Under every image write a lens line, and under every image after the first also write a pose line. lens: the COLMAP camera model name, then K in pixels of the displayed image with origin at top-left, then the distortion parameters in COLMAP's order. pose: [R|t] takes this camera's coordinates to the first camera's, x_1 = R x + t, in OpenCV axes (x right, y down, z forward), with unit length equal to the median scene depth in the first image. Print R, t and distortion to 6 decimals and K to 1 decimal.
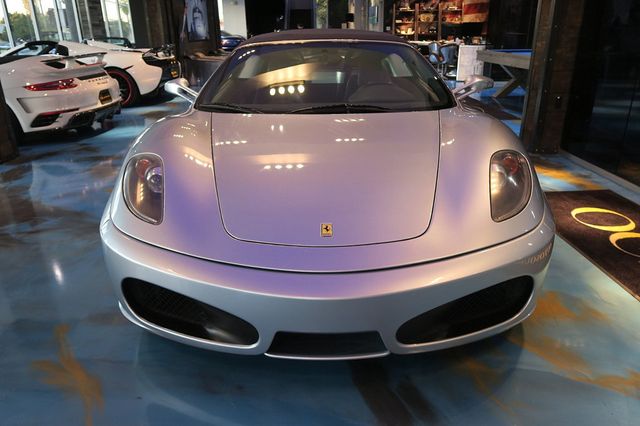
lens RADIAL K [[450.9, 0, 320.0], [0, 450.9, 213.0], [0, 0, 1]] dist [-0.006315, -0.002032]
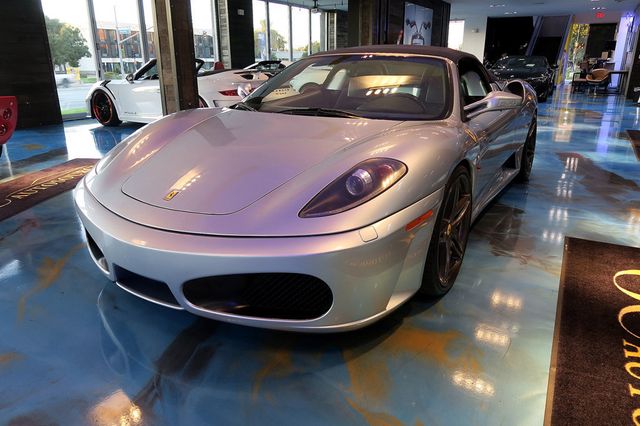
lens RADIAL K [[450.9, 0, 320.0], [0, 450.9, 213.0], [0, 0, 1]] dist [-0.006315, -0.002032]
pose [[0.869248, 0.175911, -0.462021, 0.433632], [-0.200889, 0.979601, -0.004976, 0.005162], [0.451721, 0.097140, 0.886855, 0.059718]]
